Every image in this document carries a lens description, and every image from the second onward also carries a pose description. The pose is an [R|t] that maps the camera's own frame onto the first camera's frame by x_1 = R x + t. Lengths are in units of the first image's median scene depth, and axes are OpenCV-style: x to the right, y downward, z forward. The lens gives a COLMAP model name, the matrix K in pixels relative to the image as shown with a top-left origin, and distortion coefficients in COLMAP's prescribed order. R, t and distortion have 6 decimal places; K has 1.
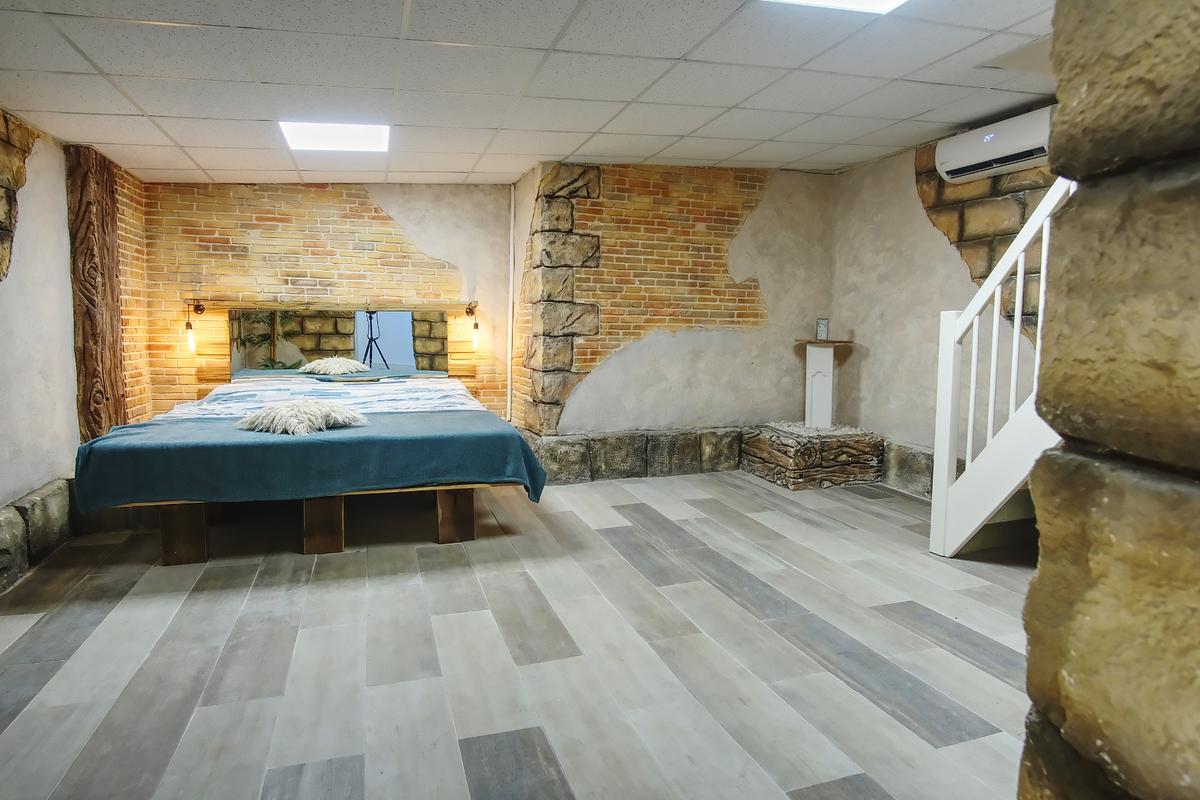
lens RADIAL K [[743.1, 0, 606.0], [0, 743.1, 437.7], [0, 0, 1]] dist [-0.032464, 0.003887]
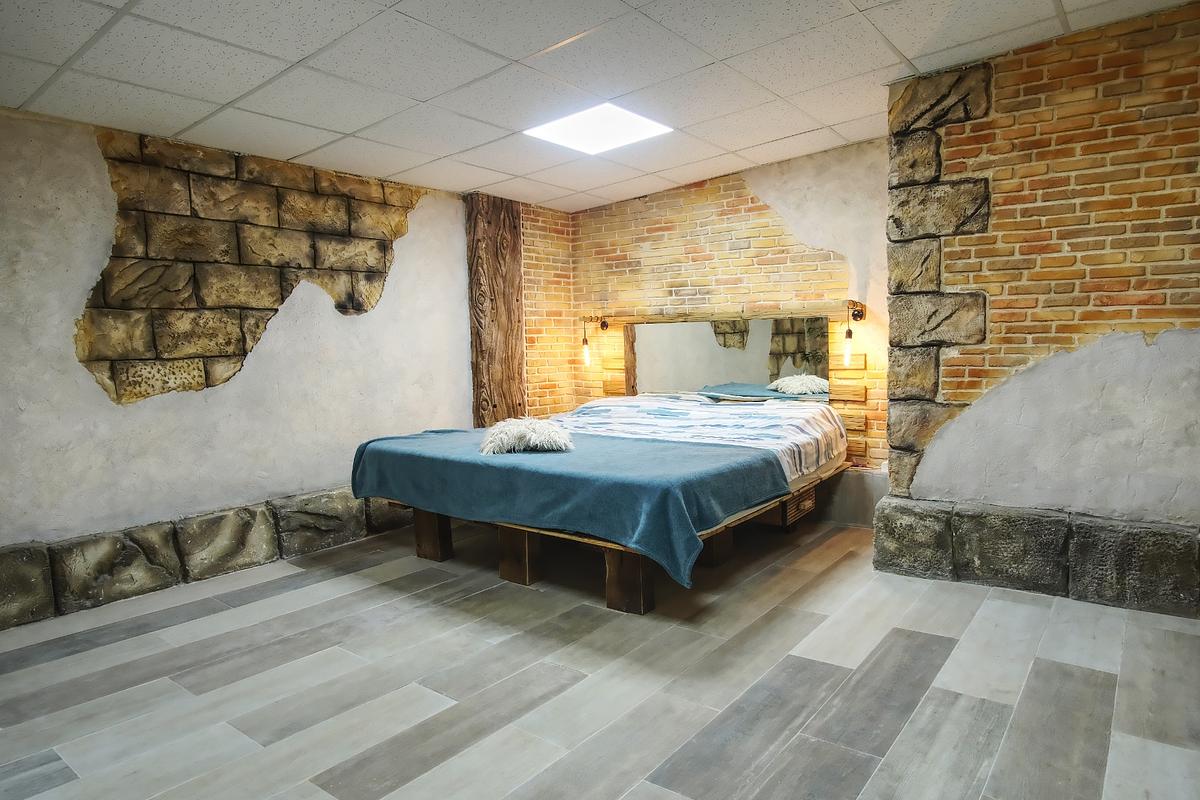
lens RADIAL K [[743.1, 0, 606.0], [0, 743.1, 437.7], [0, 0, 1]] dist [-0.032464, 0.003887]
pose [[0.526320, 0.087099, -0.845814, 0.348753], [-0.099469, 0.994217, 0.040485, -0.057500], [0.844449, 0.062824, 0.531940, 0.438324]]
